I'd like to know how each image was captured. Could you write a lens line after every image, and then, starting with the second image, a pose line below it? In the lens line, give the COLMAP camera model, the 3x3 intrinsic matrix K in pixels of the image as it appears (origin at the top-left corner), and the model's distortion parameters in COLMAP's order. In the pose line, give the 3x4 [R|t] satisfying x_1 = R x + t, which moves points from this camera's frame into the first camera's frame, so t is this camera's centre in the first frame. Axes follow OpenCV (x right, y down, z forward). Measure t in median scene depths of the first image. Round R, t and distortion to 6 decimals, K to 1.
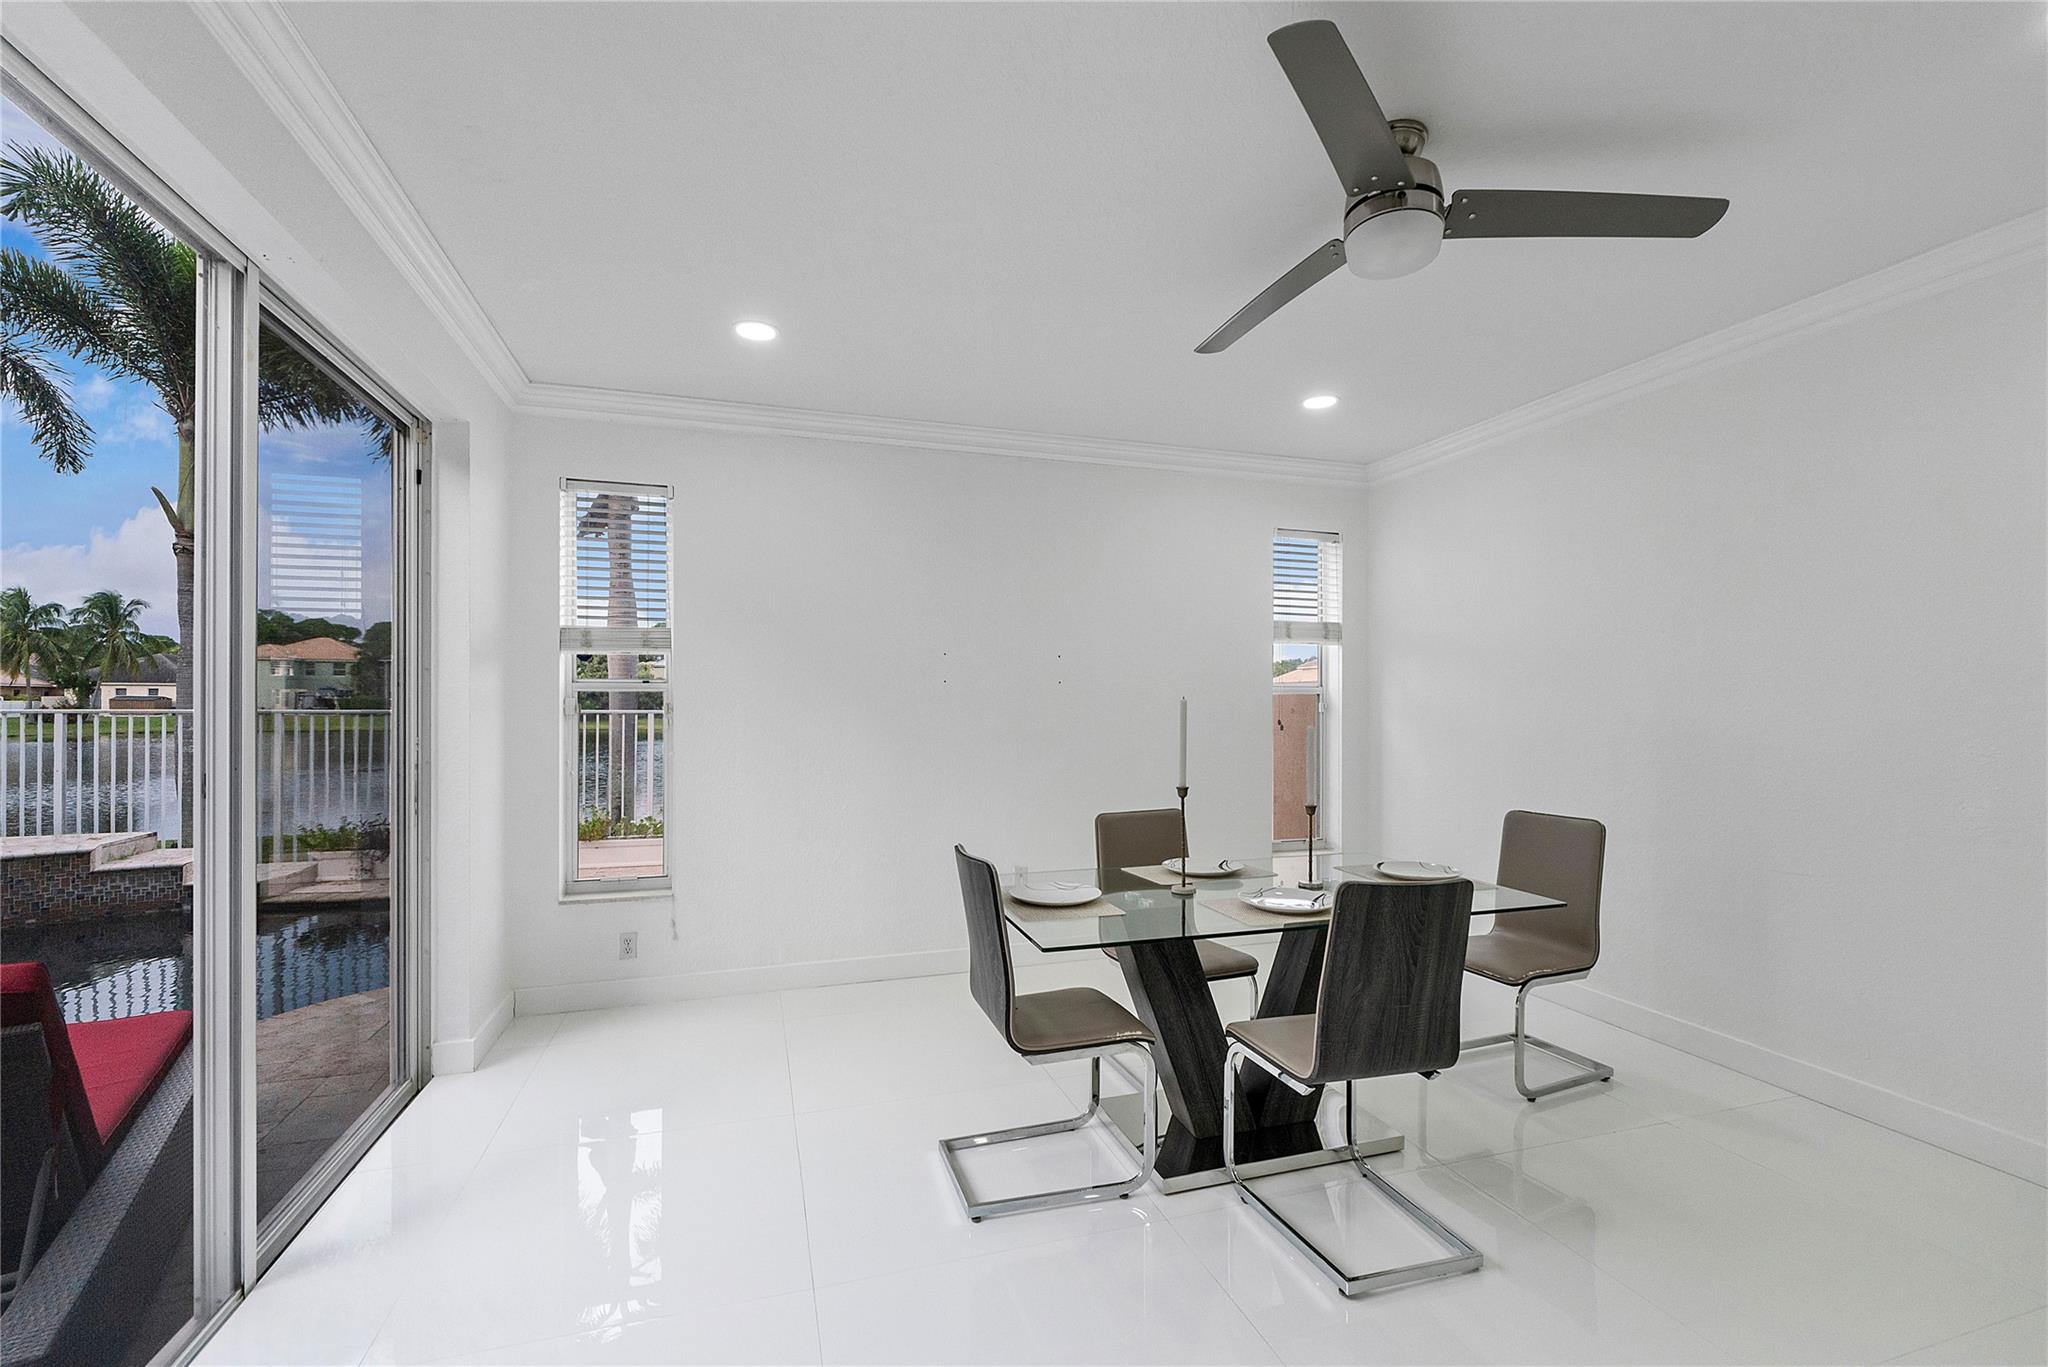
lens RADIAL K [[877.1, 0, 1026.5], [0, 877.1, 683.0], [0, 0, 1]] dist [-0.002800, 0.000141]
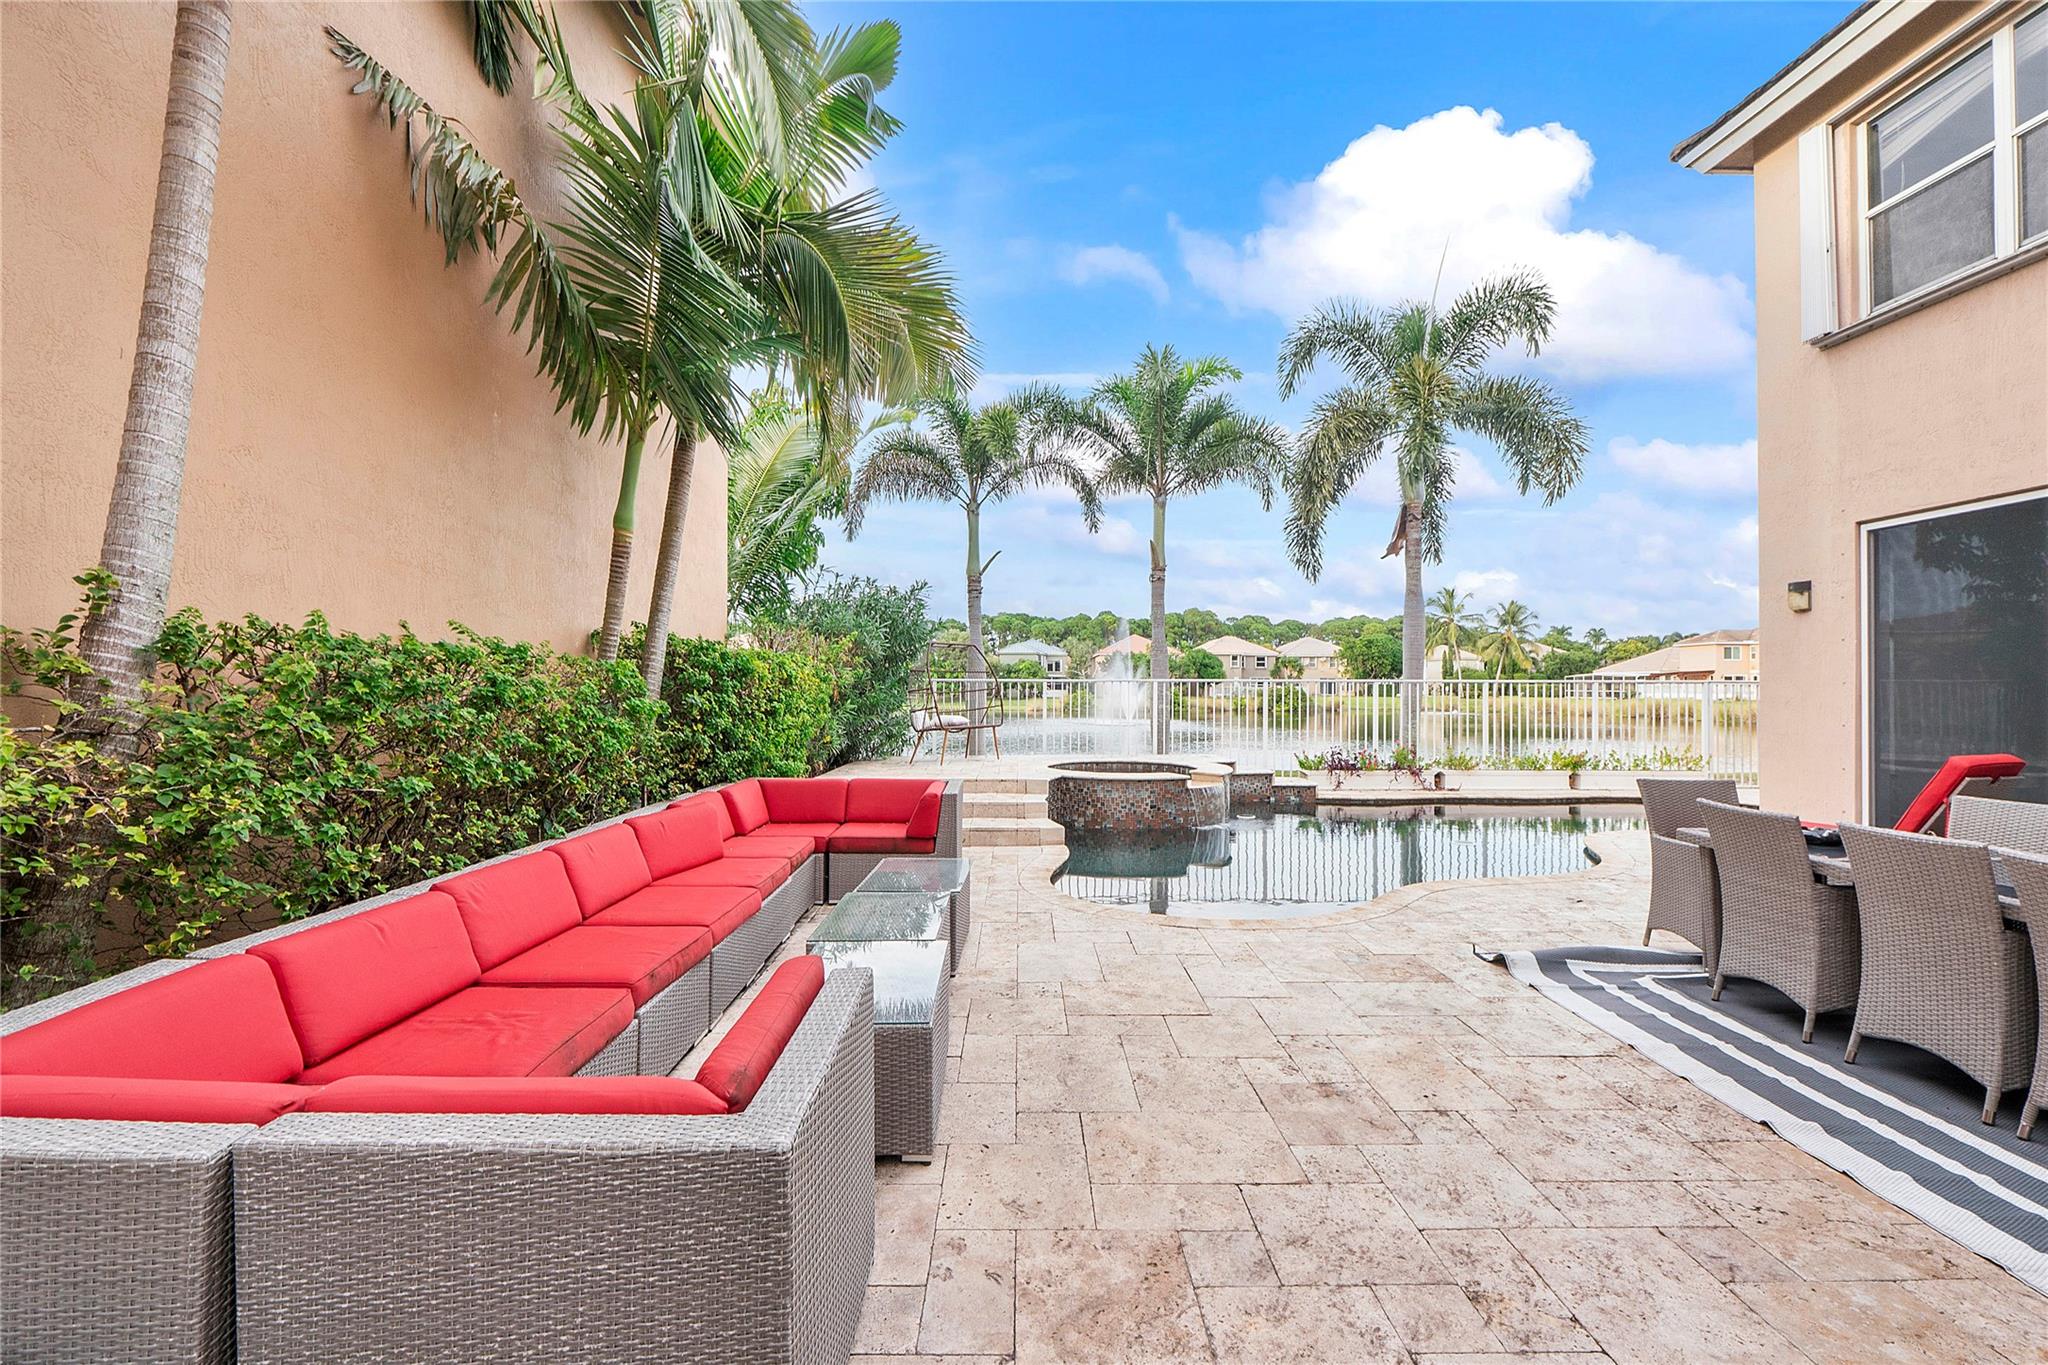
lens RADIAL K [[869.1, 0, 1029.0], [0, 869.1, 676.4], [0, 0, 1]] dist [-0.005887, -0.000222]
pose [[0.957417, -0.006023, -0.288647, -1.262842], [0.008672, 0.999931, 0.007899, 0.014166], [0.288579, -0.010065, 0.957403, -0.939154]]
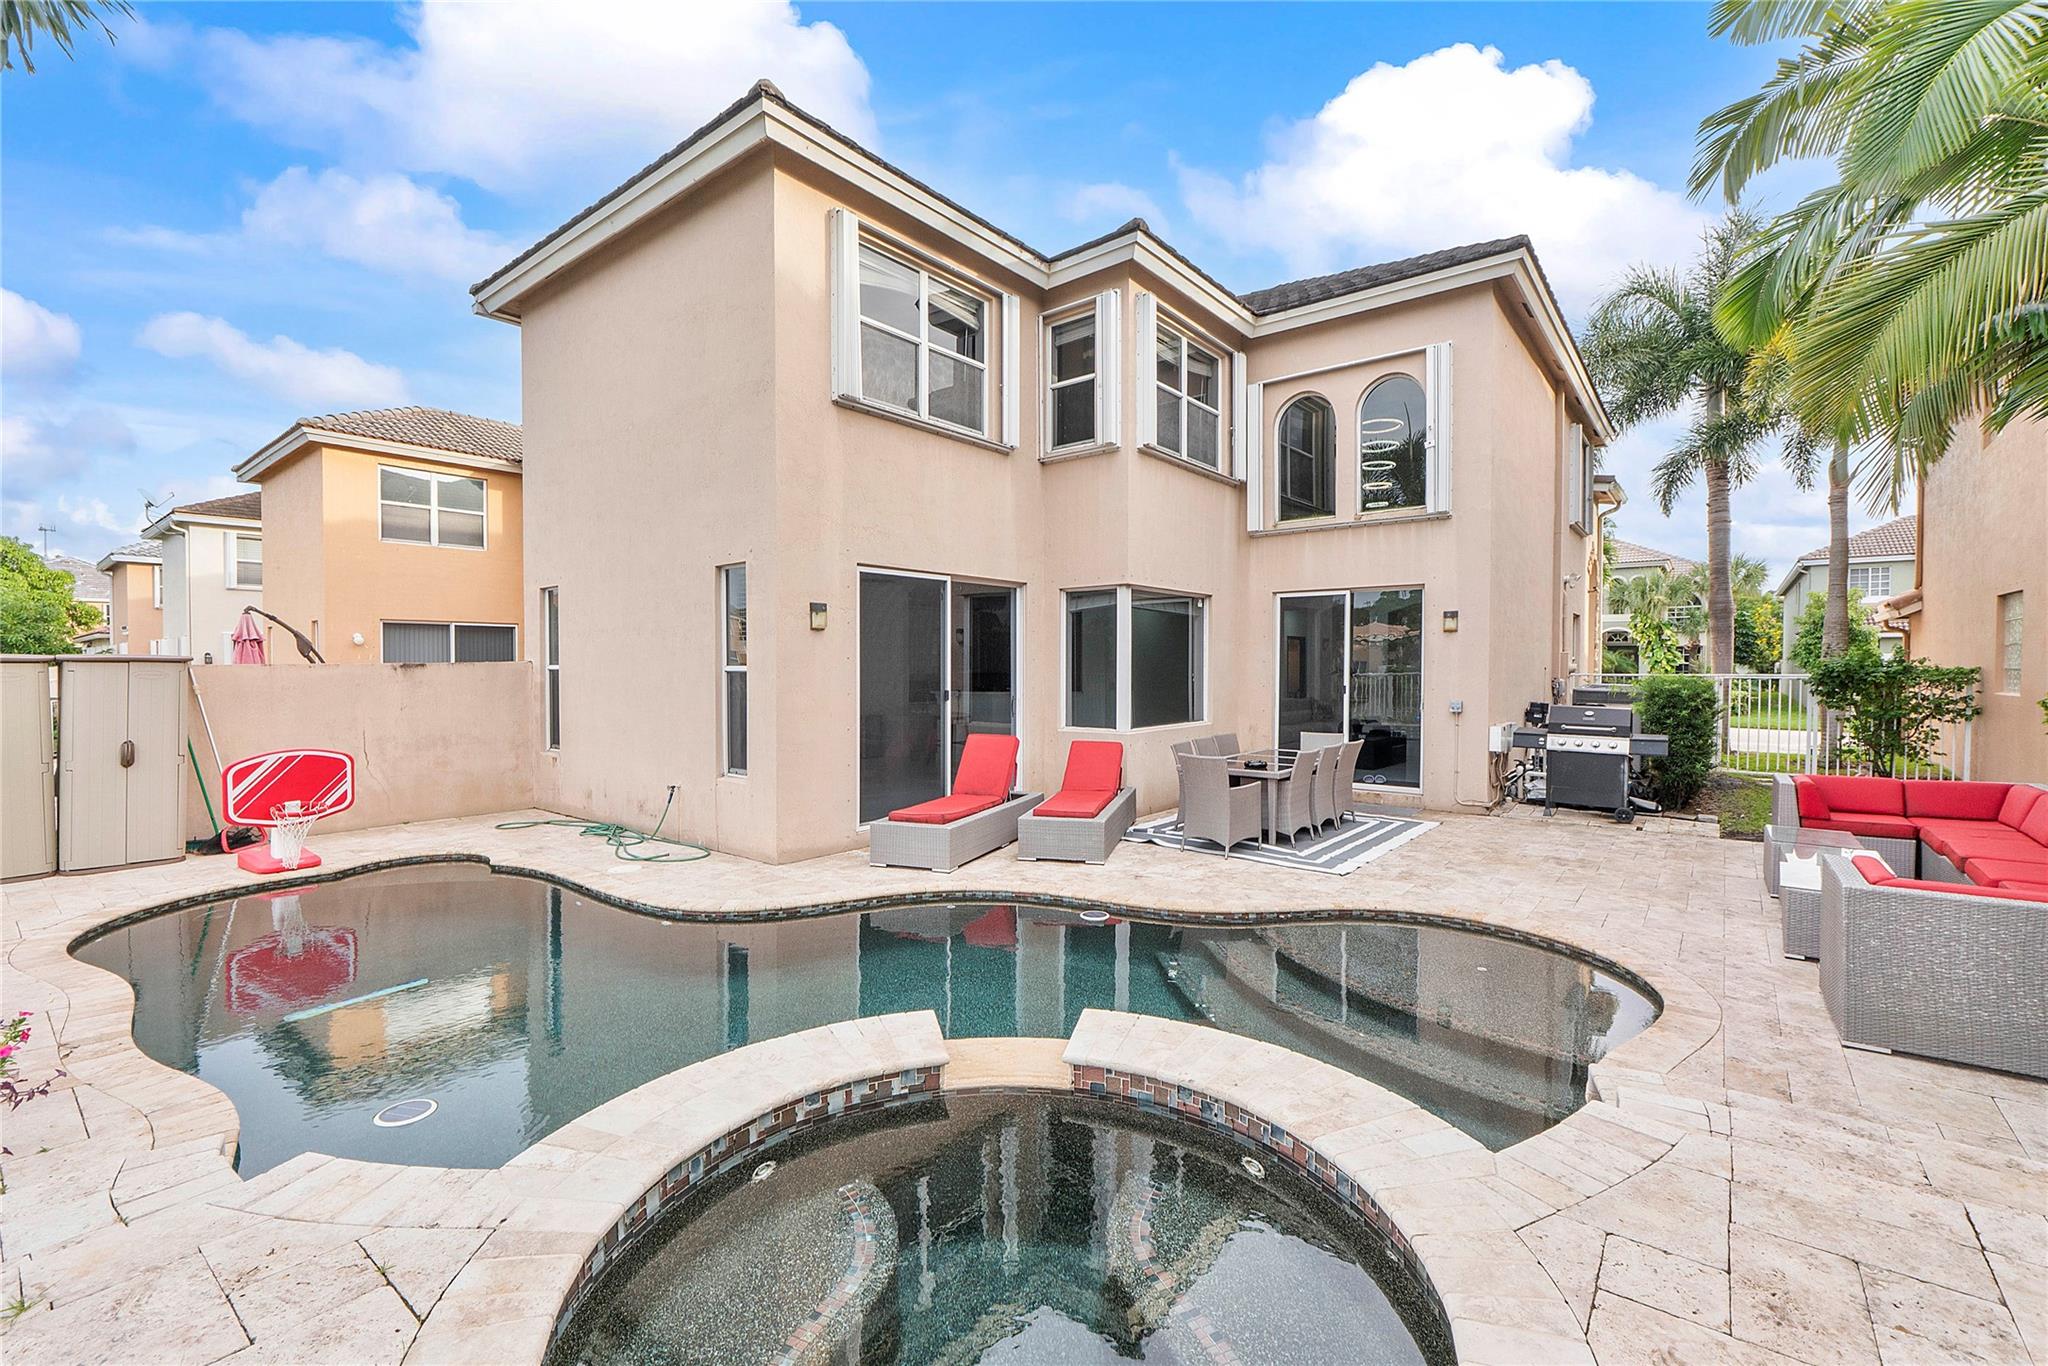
lens RADIAL K [[871.4, 0, 1031.0], [0, 871.4, 682.4], [0, 0, 1]] dist [-0.007291, -0.000082]
pose [[-0.560242, -0.019899, 0.828090, -1.944932], [-0.018275, 0.999765, 0.011660, -0.000762], [-0.828127, -0.008601, -0.560474, 1.254078]]
